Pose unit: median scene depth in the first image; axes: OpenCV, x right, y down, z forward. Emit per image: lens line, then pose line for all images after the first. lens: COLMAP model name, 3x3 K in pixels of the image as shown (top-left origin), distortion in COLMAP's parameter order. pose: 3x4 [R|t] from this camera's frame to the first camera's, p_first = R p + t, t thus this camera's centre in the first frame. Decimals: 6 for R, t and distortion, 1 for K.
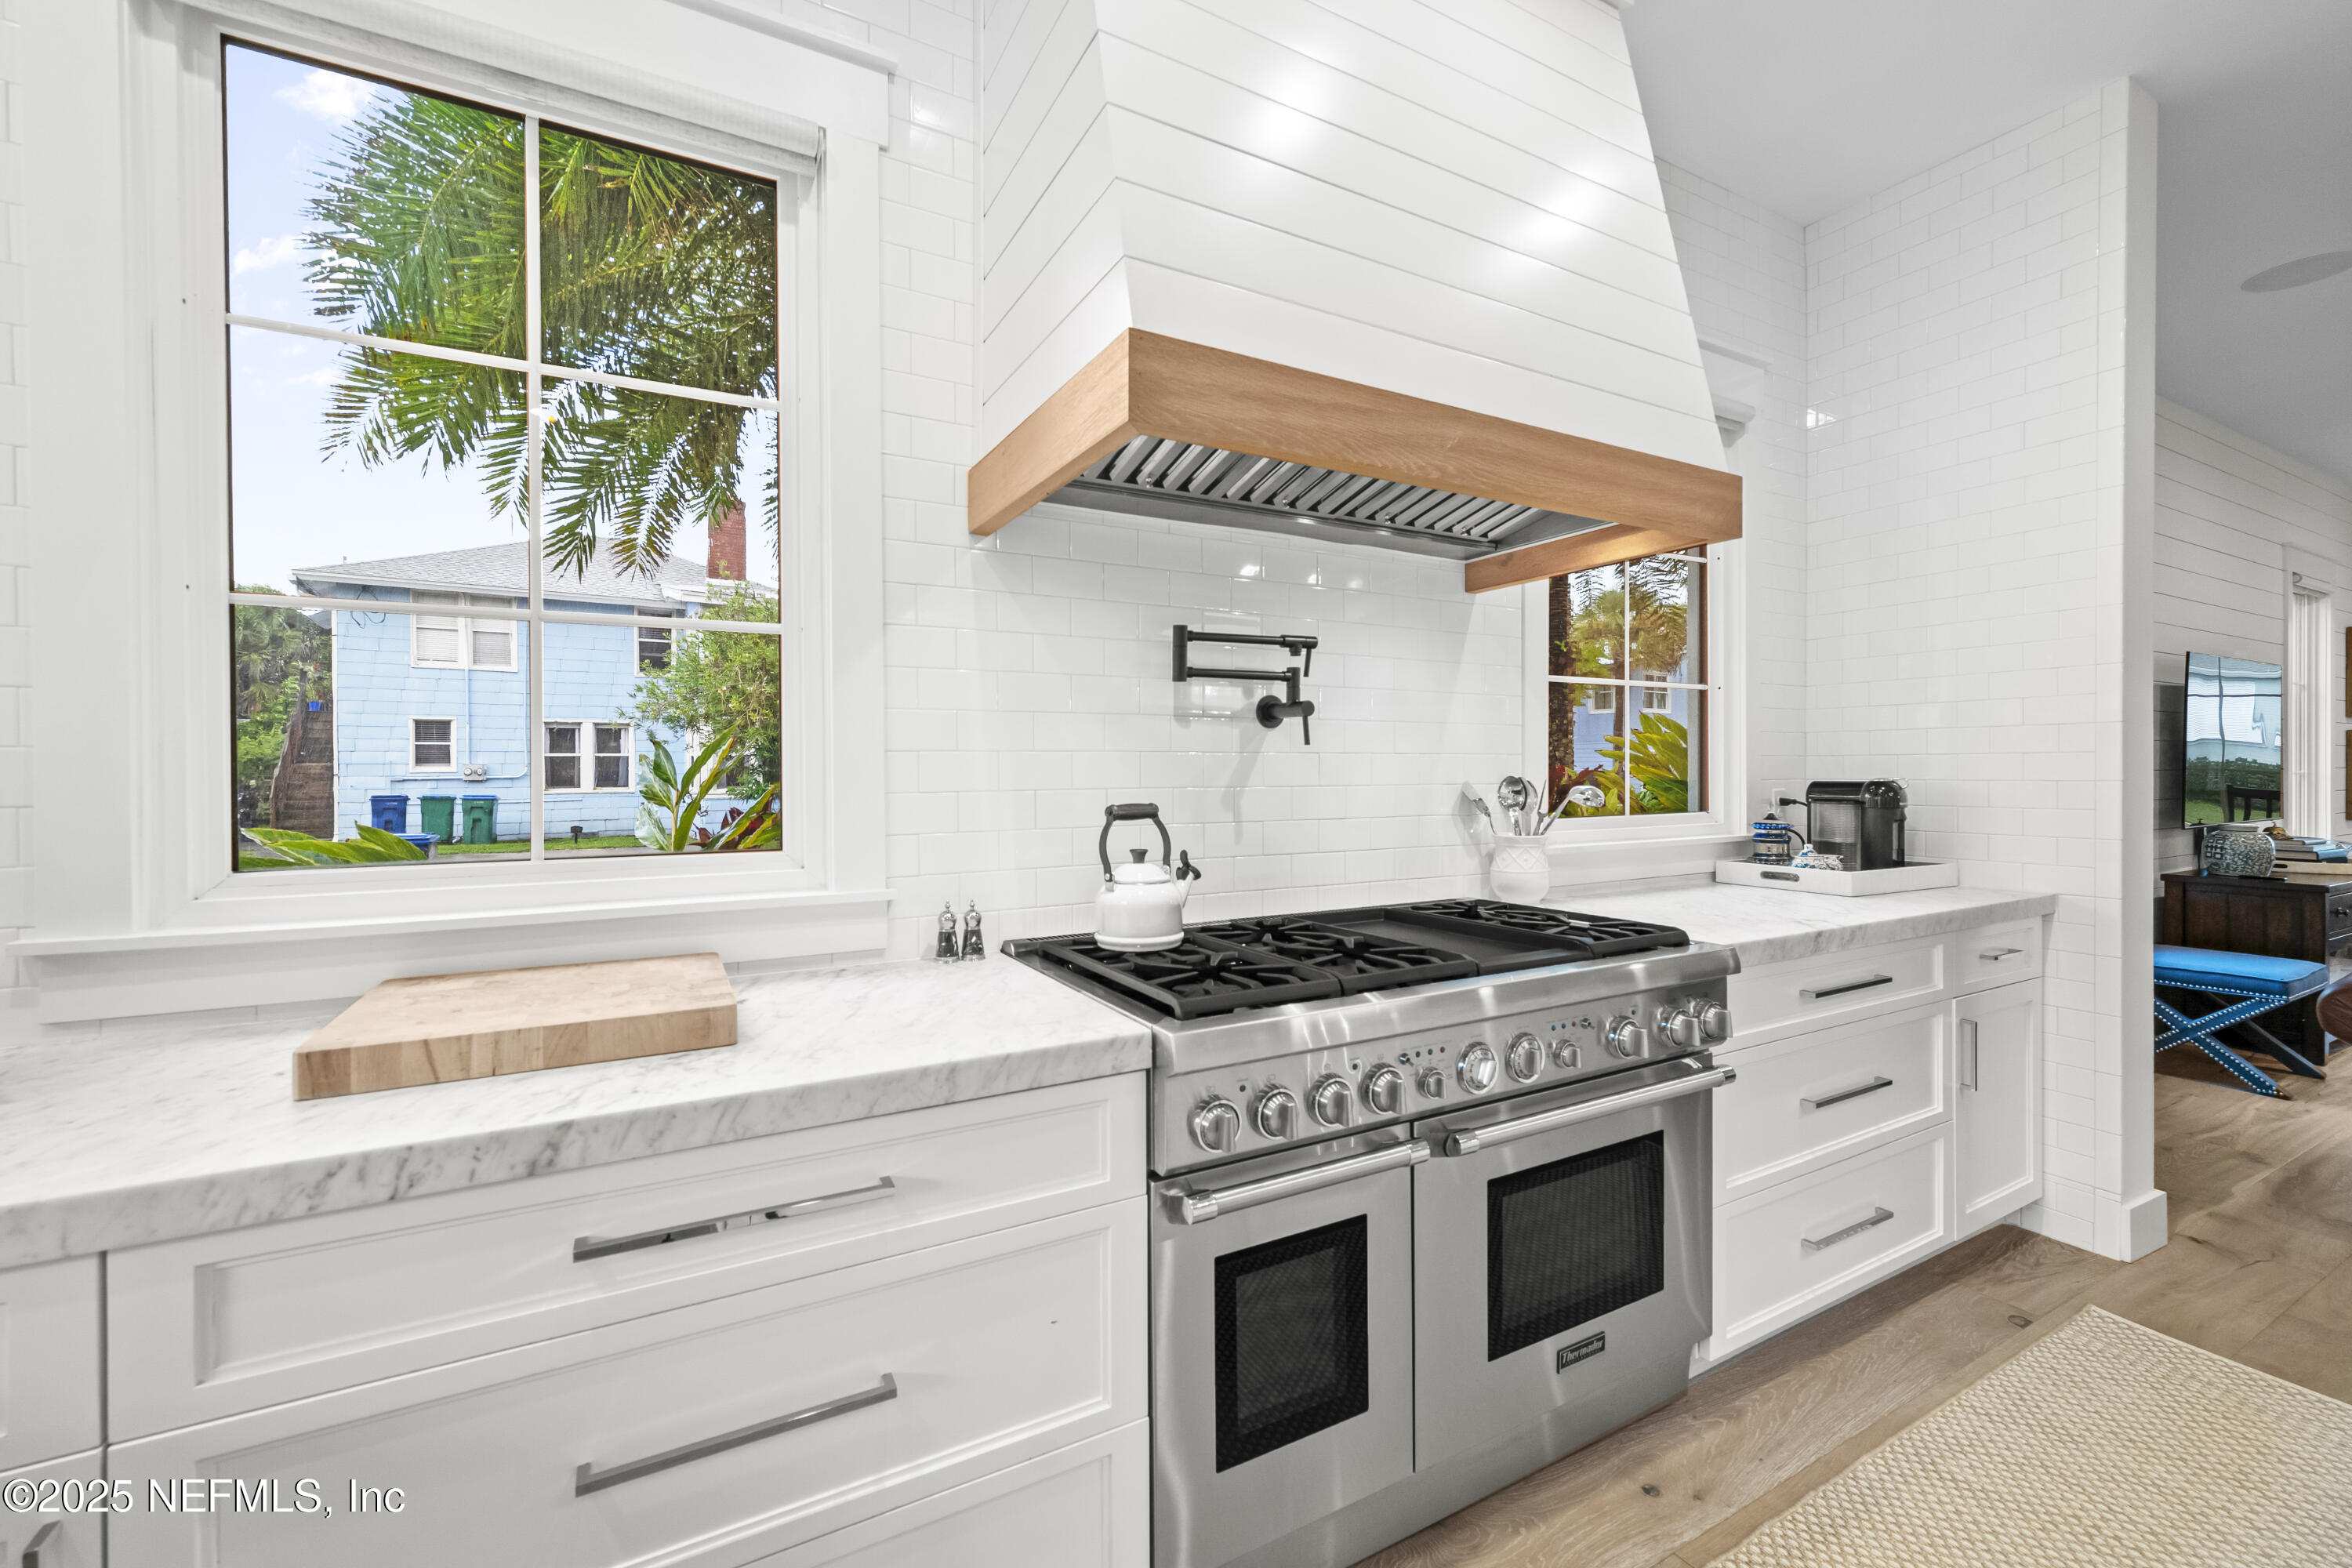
lens RADIAL K [[950.0, 0, 1167.7], [0, 950.0, 776.0], [0, 0, 1]] dist [-0.001043, -0.000355]
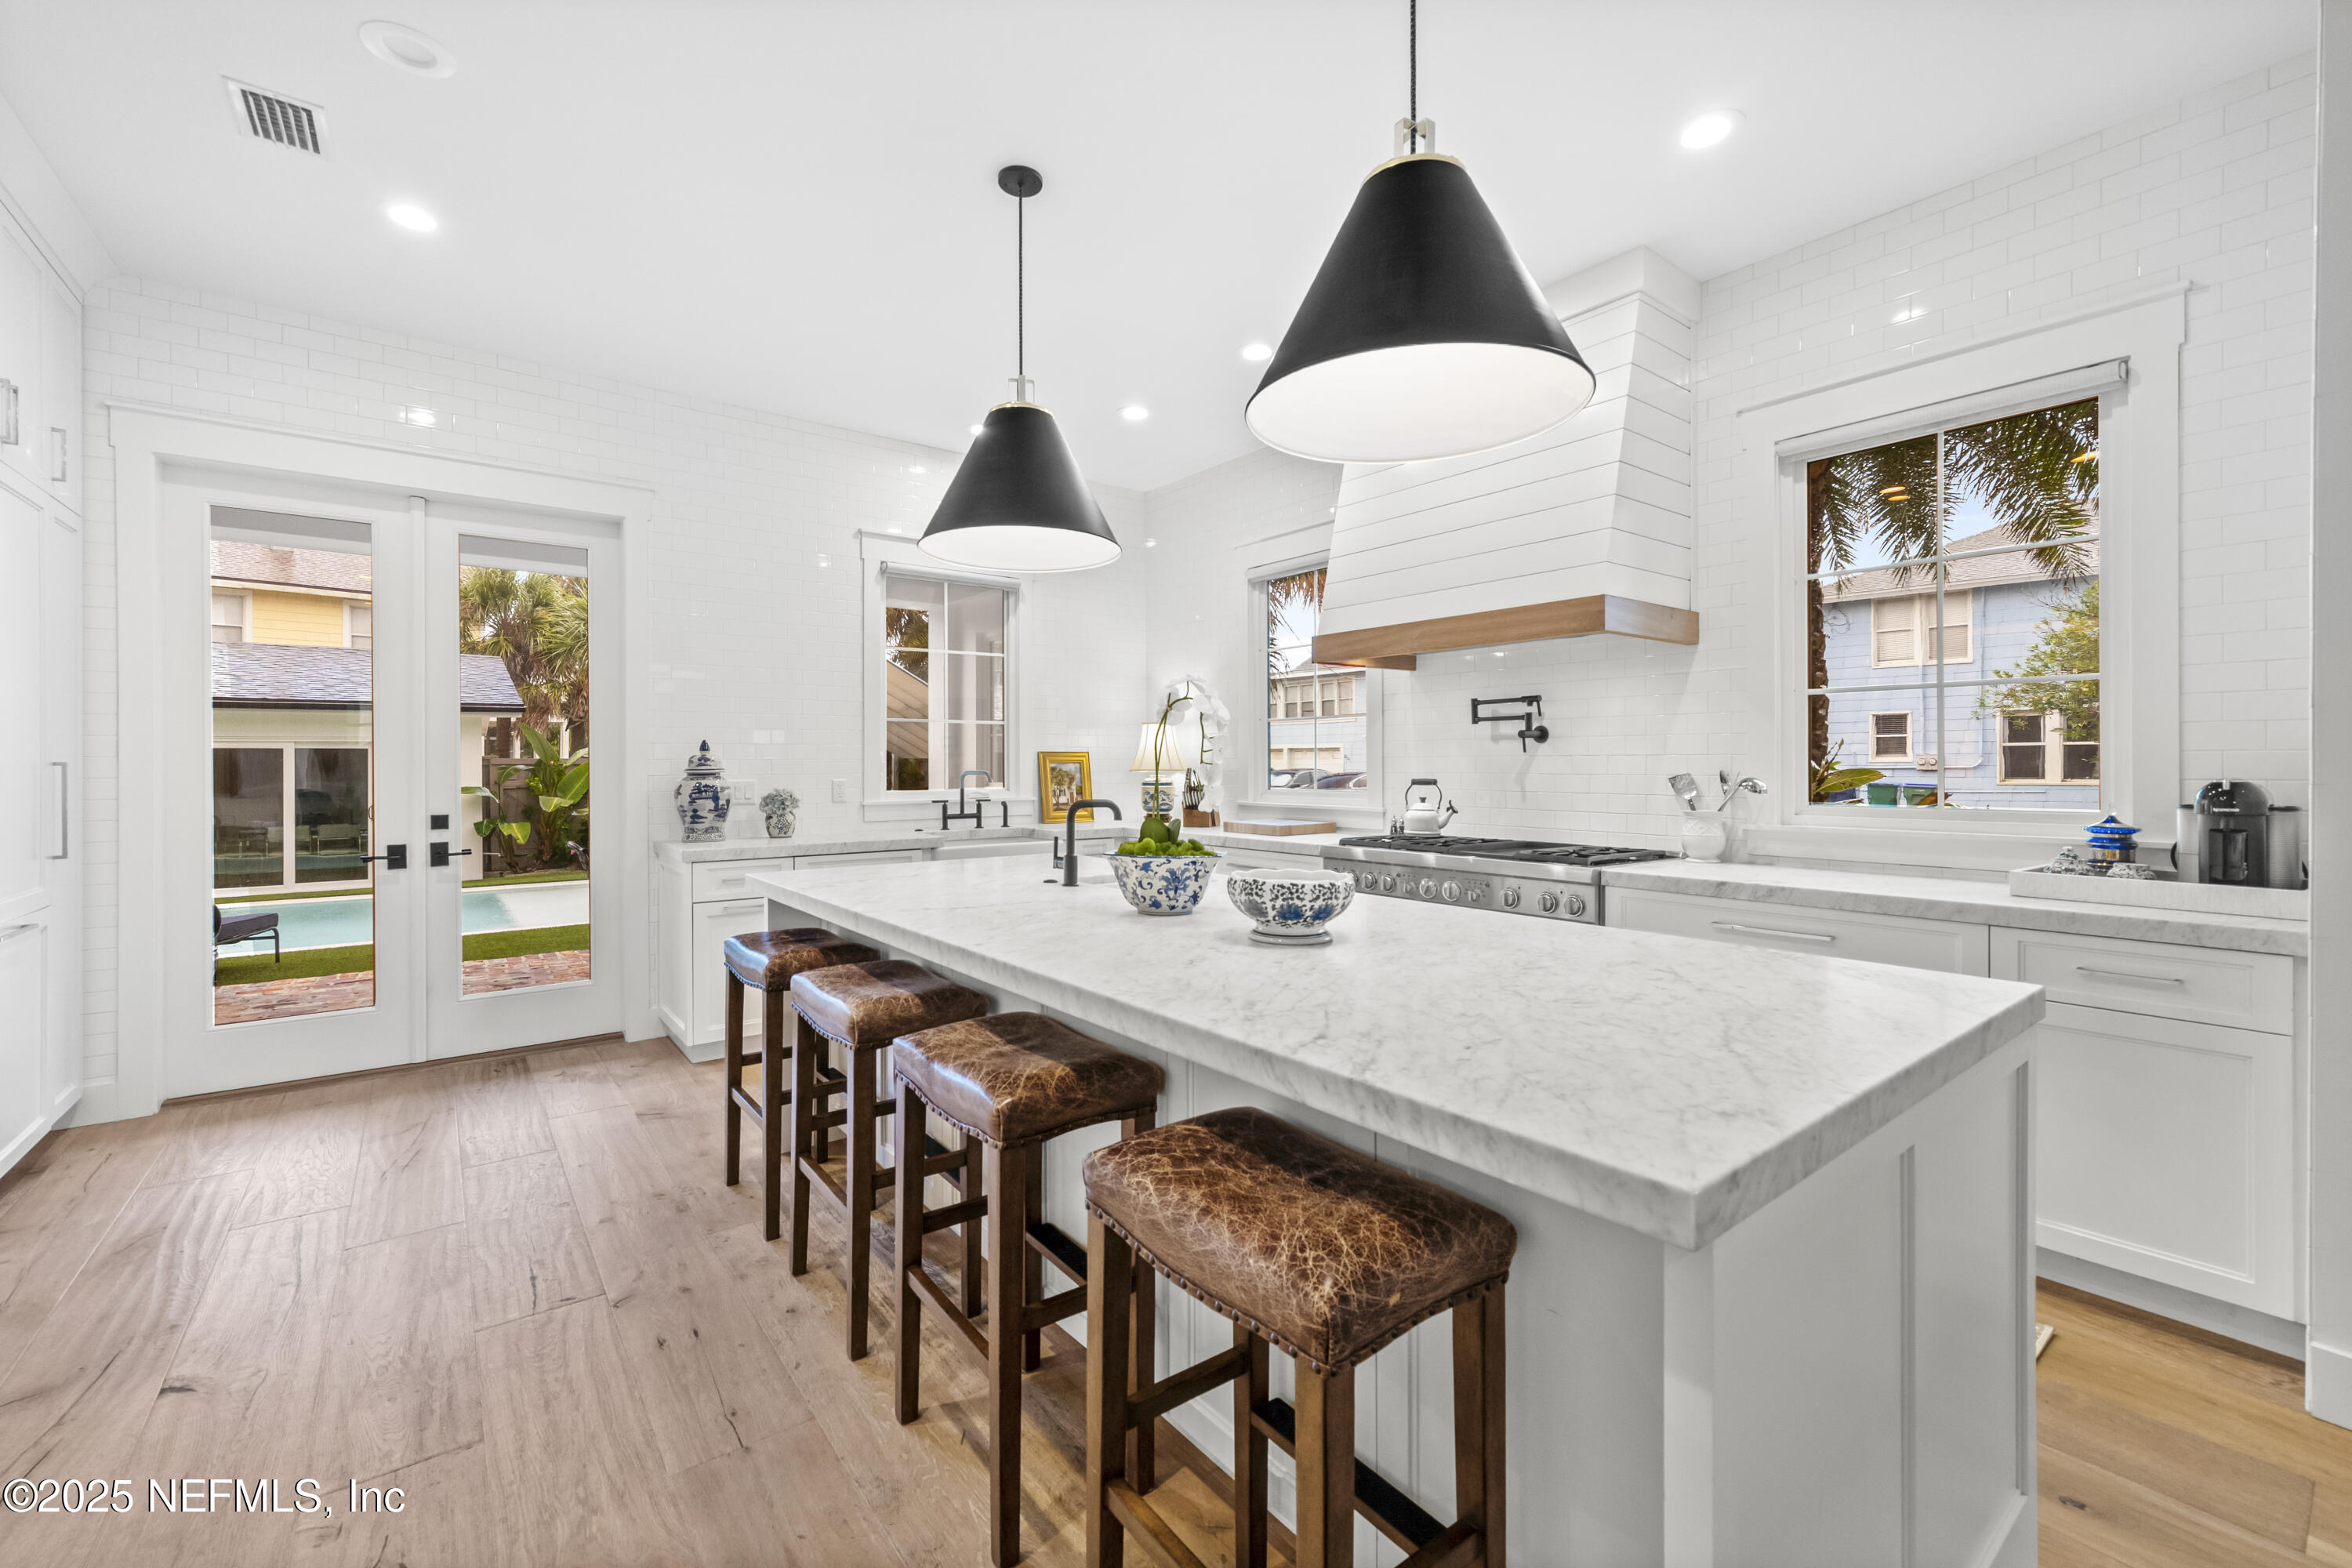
lens RADIAL K [[950.0, 0, 1167.1], [0, 950.0, 762.2], [0, 0, 1]] dist [-0.001043, -0.000355]
pose [[0.162648, 0.002076, -0.986682, 1.934510], [-0.005324, 0.999985, 0.001226, -0.010385], [0.986670, 0.005054, 0.162657, -0.046248]]
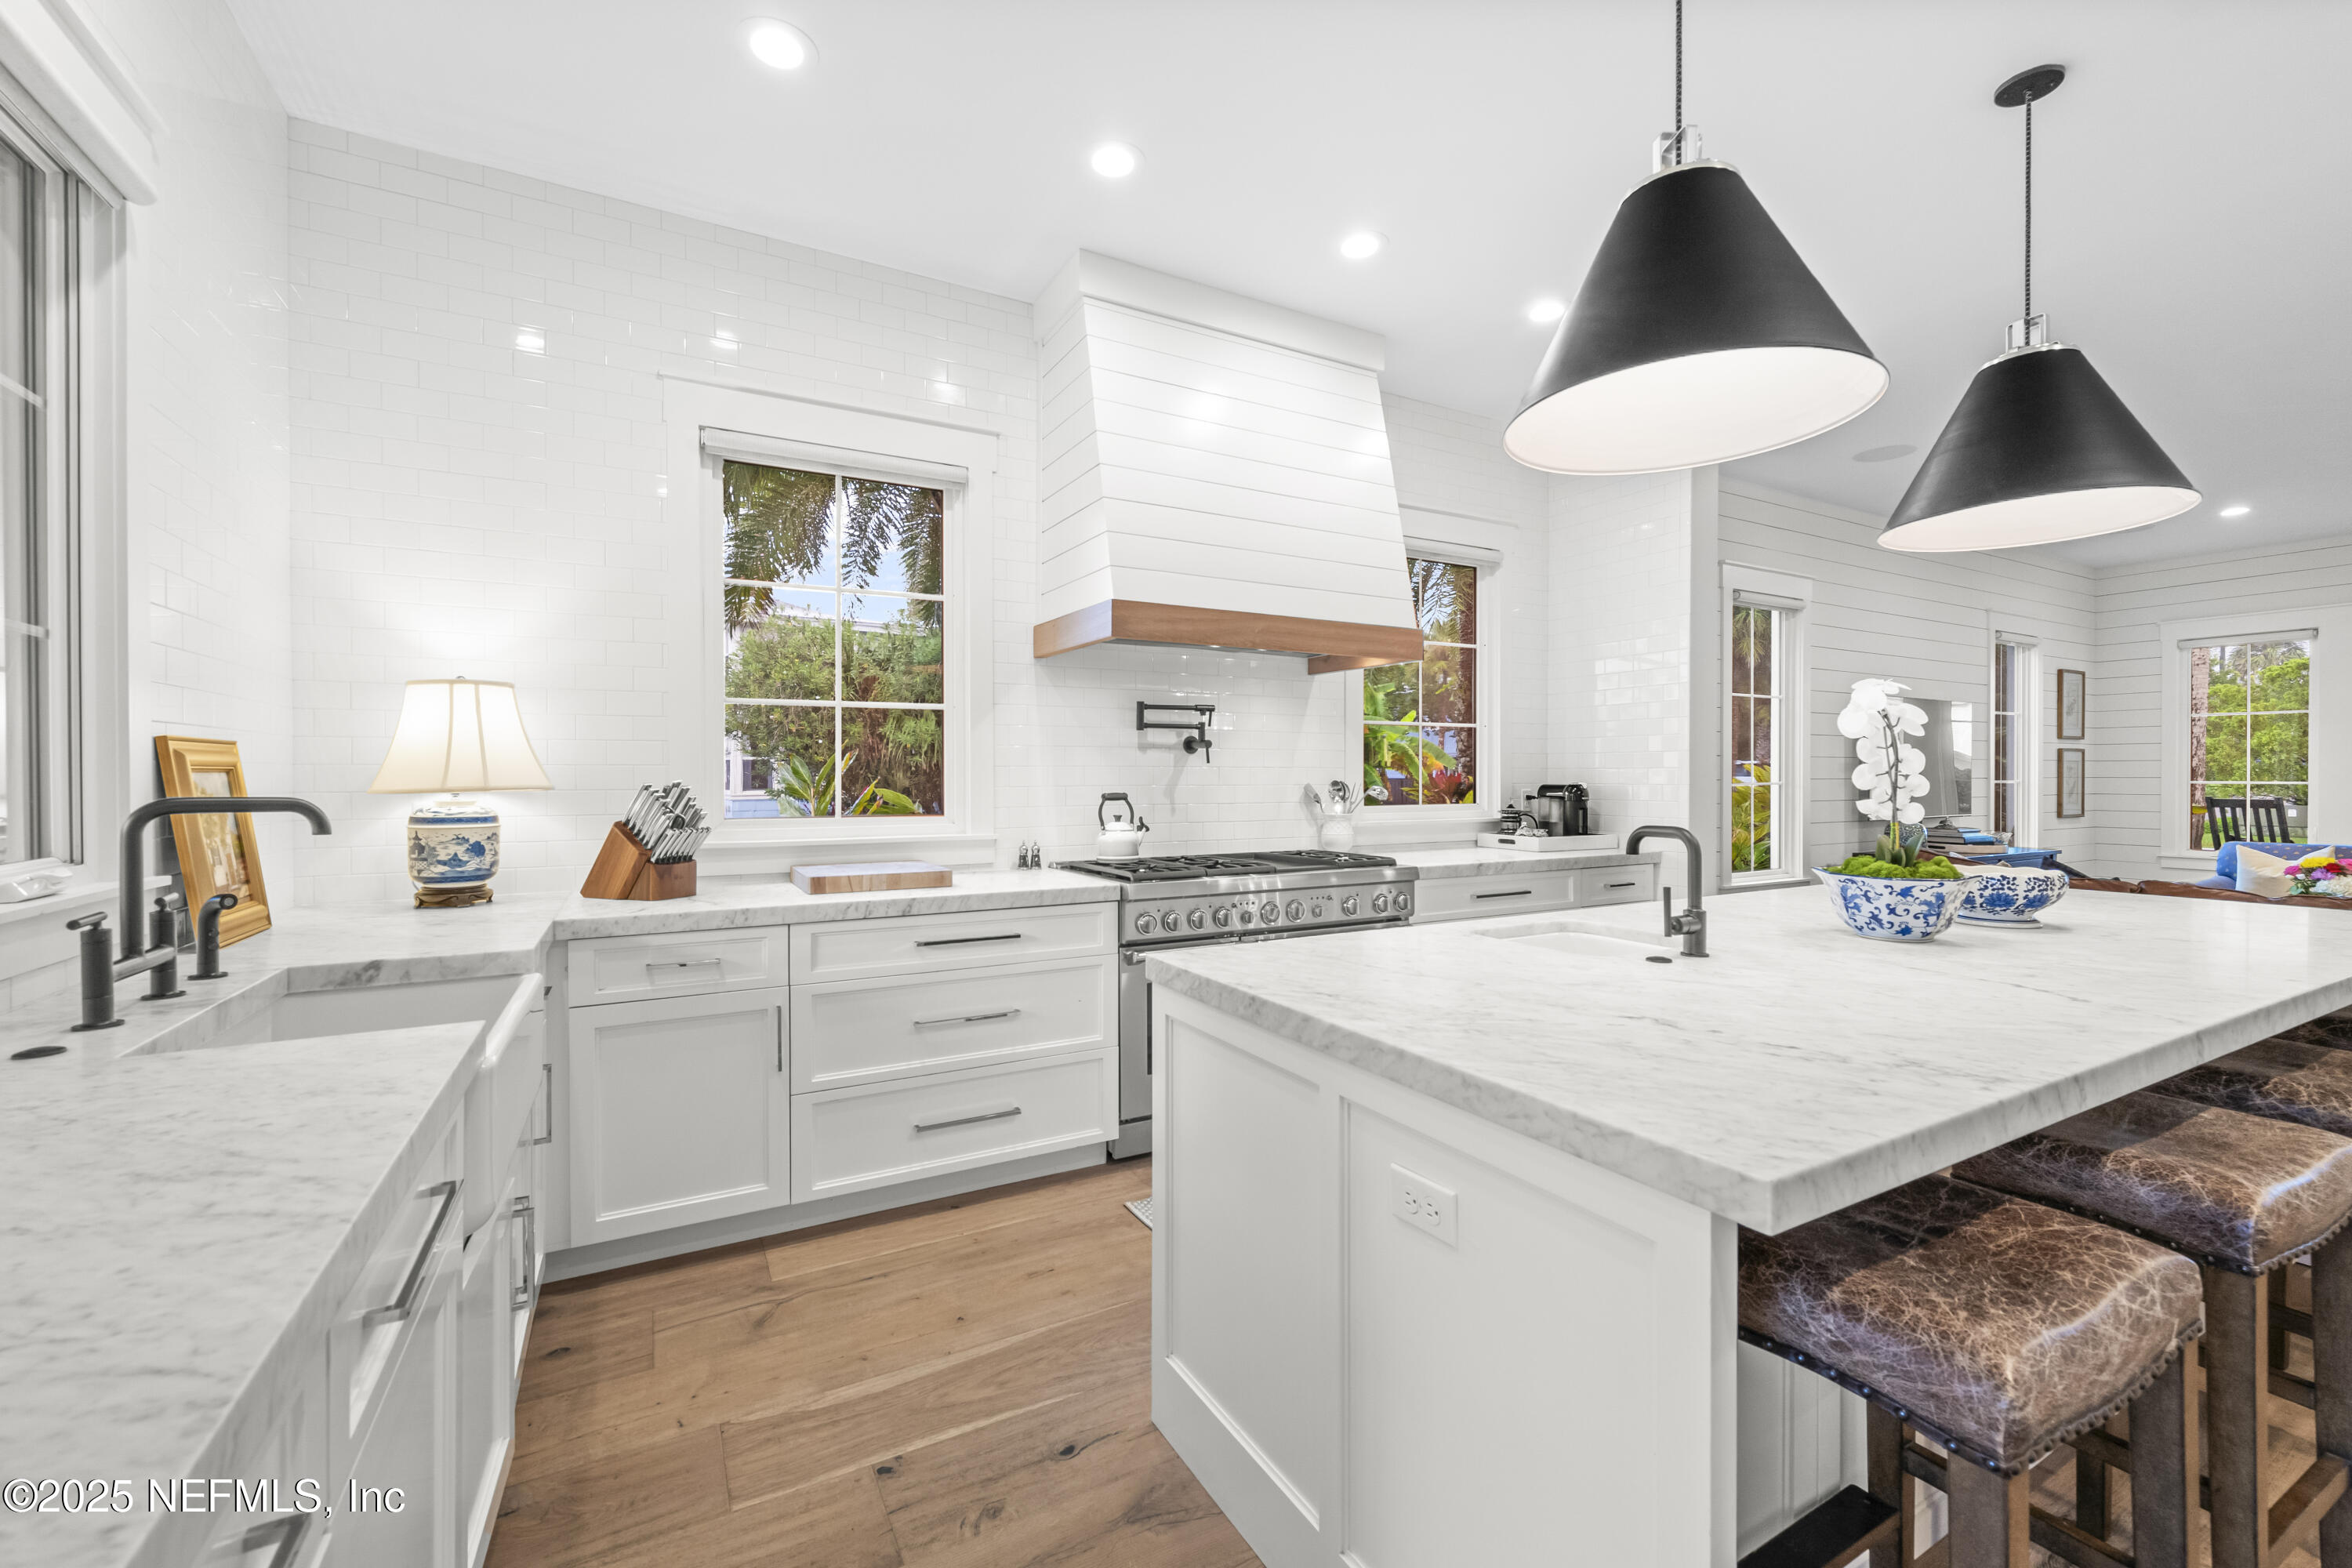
lens RADIAL K [[950.0, 0, 1163.3], [0, 950.0, 786.0], [0, 0, 1]] dist [-0.001043, -0.000355]
pose [[0.999991, 0.004207, -0.000127, 0.057088], [-0.004207, 0.999975, 0.005650, 0.002337], [0.000151, -0.005650, 0.999984, -0.879362]]
